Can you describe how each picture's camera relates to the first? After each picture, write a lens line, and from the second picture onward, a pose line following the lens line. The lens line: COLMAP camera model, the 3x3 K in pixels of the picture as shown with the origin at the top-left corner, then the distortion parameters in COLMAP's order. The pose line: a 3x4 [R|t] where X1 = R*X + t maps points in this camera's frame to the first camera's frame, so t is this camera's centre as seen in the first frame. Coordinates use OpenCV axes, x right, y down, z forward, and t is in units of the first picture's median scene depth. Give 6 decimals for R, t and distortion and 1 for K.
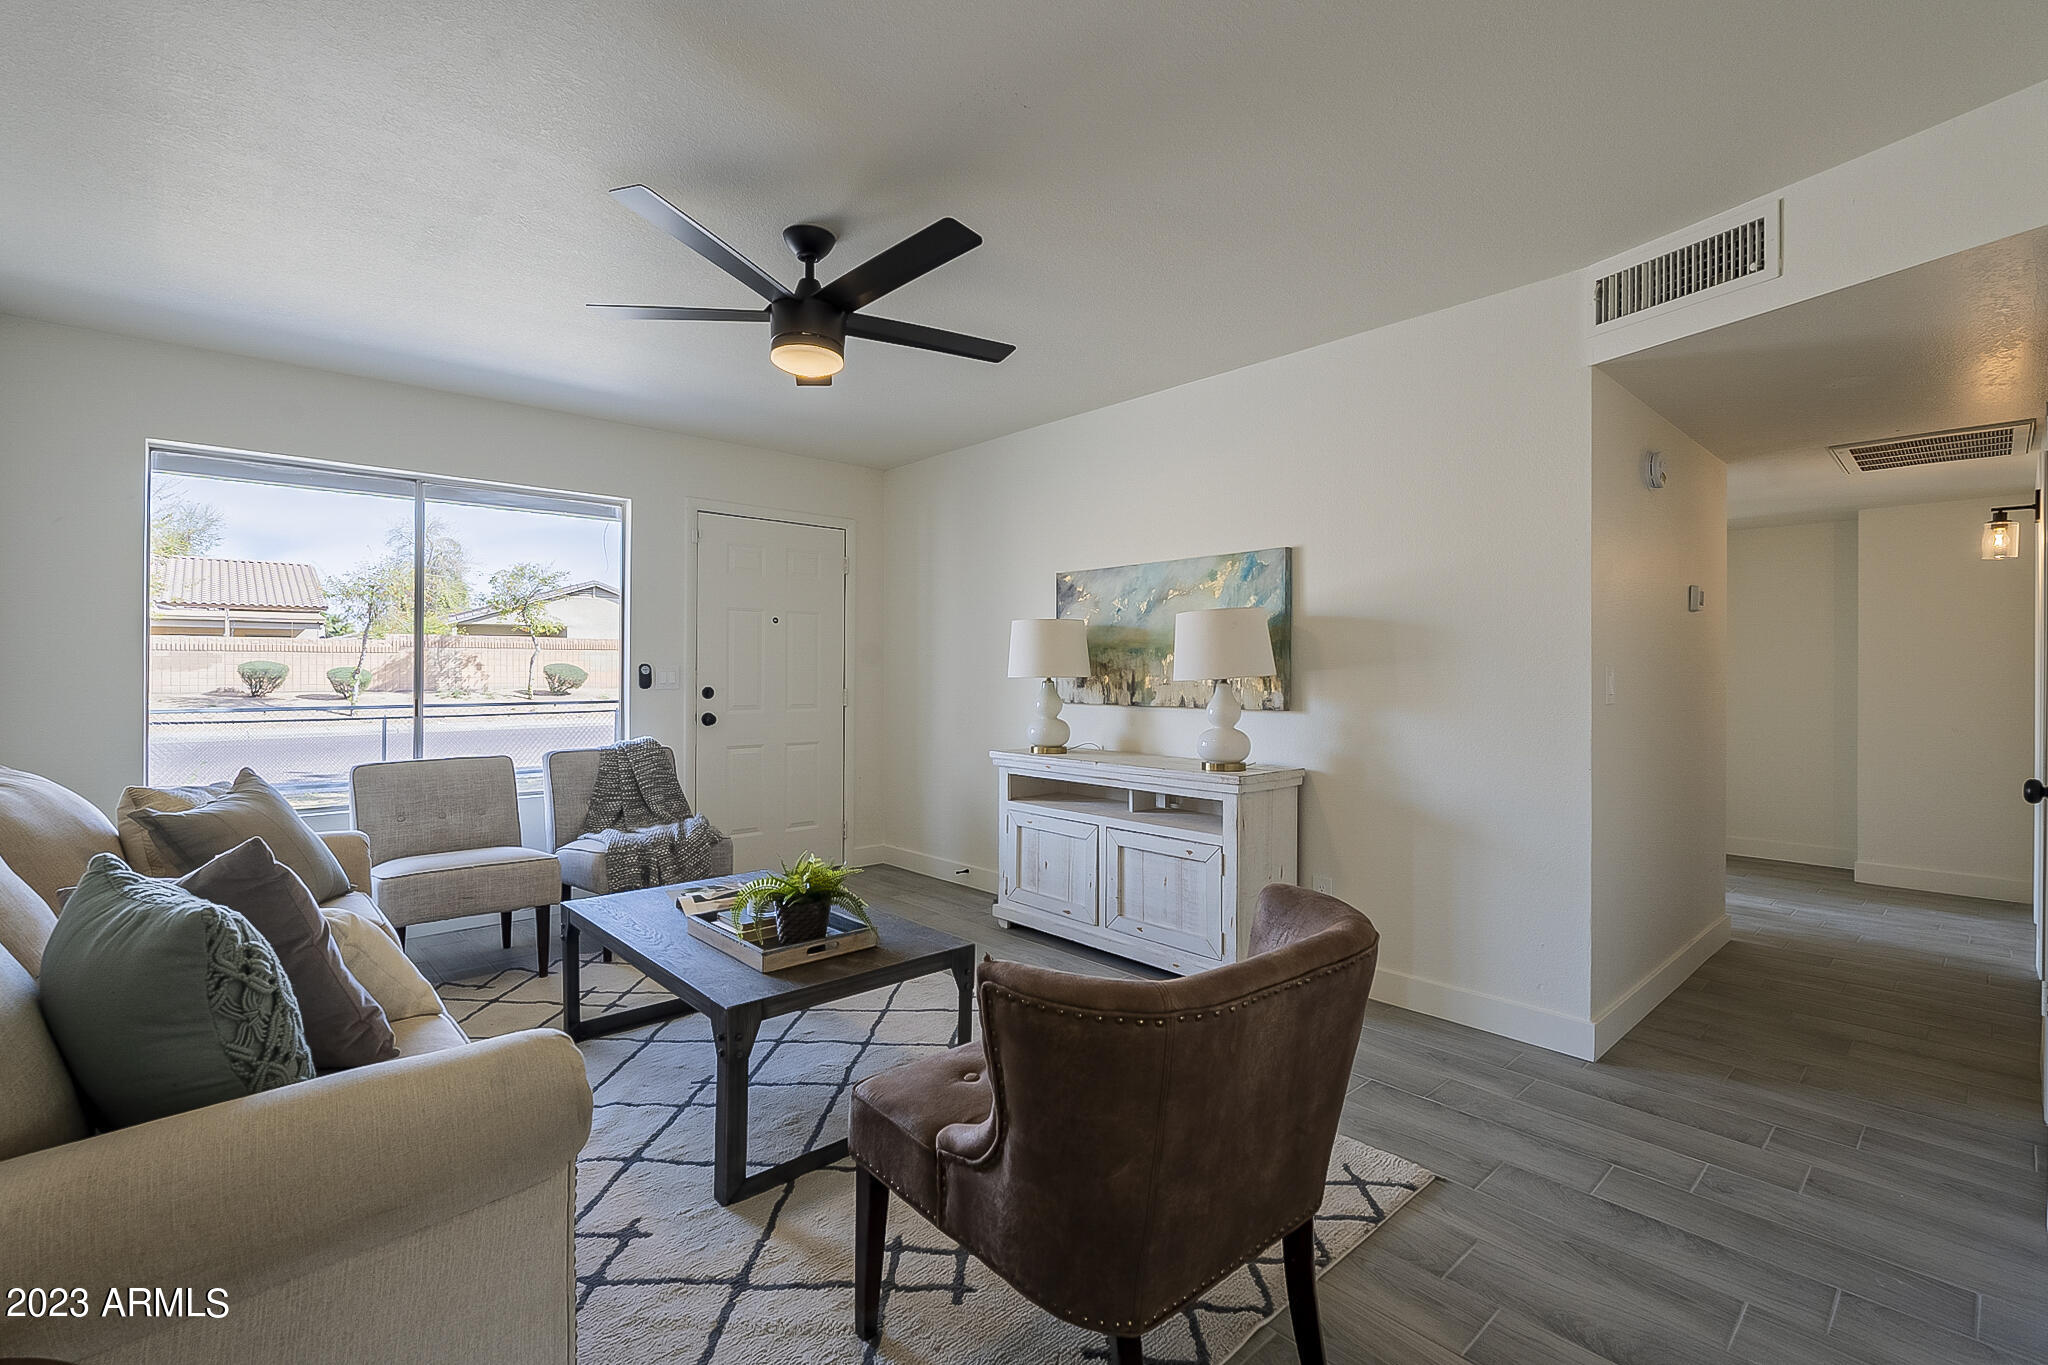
lens RADIAL K [[911.1, 0, 1024.6], [0, 911.1, 675.5], [0, 0, 1]] dist [-0.003794, -0.000209]
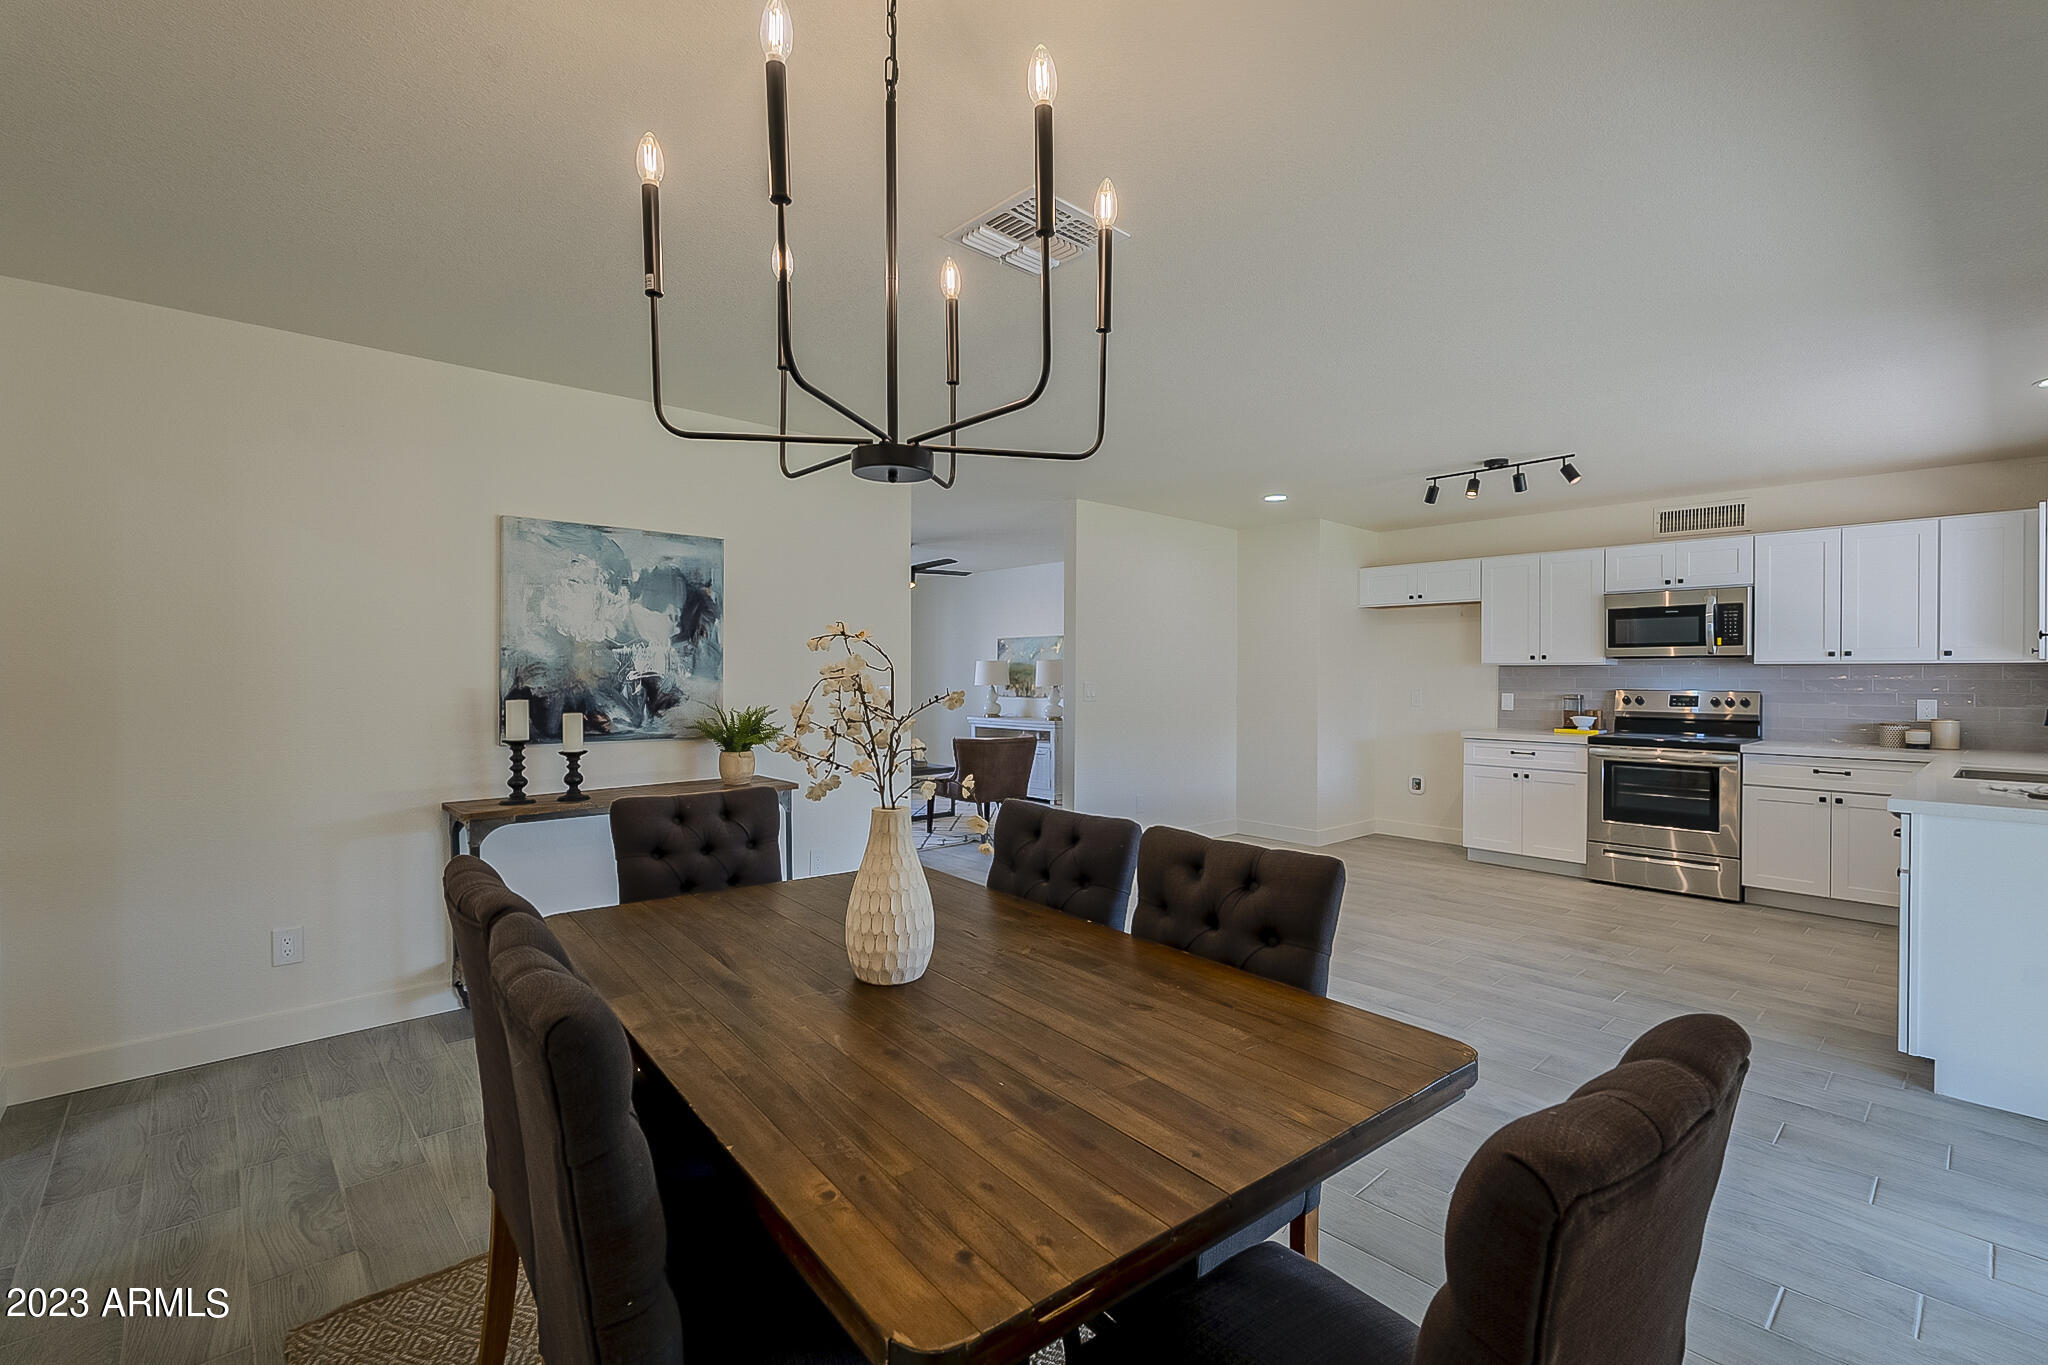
lens RADIAL K [[911.1, 0, 1023.4], [0, 911.1, 685.3], [0, 0, 1]] dist [-0.003794, -0.000209]
pose [[0.998558, -0.012808, -0.052124, 0.229041], [0.013217, 0.999884, 0.007512, -0.014199], [0.052022, -0.008190, 0.998612, -1.345881]]
